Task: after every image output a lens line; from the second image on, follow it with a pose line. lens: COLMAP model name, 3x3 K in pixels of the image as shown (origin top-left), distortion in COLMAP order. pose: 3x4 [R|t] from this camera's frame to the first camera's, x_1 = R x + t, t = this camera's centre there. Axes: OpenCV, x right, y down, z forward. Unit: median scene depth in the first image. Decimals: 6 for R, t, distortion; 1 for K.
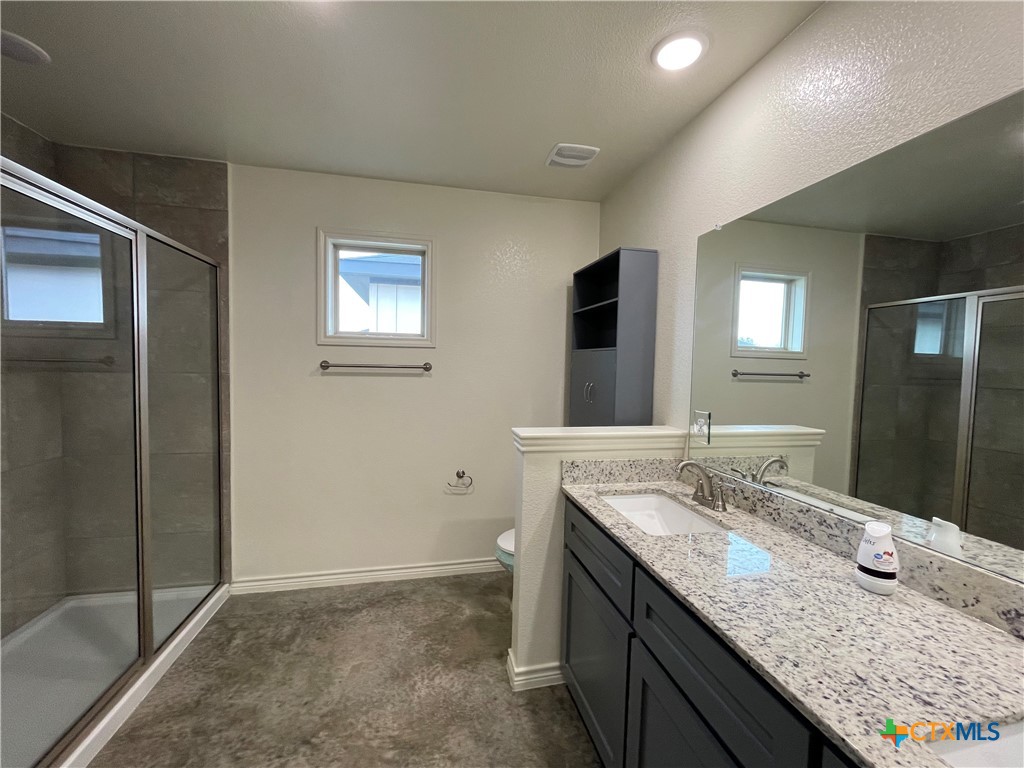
lens RADIAL K [[413.7, 0, 512.0], [0, 413.7, 384.0], [0, 0, 1]] dist [-0.001482, 0.000083]
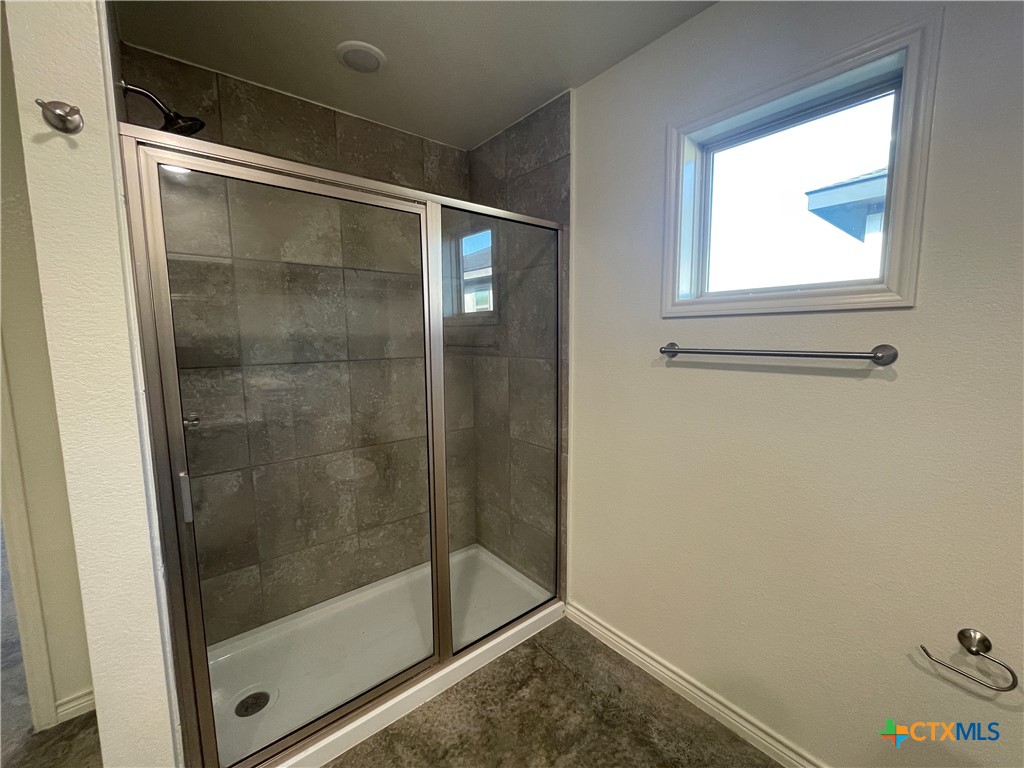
lens RADIAL K [[413.7, 0, 512.0], [0, 413.7, 384.0], [0, 0, 1]] dist [-0.001482, 0.000083]
pose [[0.458910, 0.080614, -0.884818, -0.004892], [-0.024402, 0.996643, 0.078147, -0.040061], [0.888148, -0.014271, 0.459336, 0.530464]]
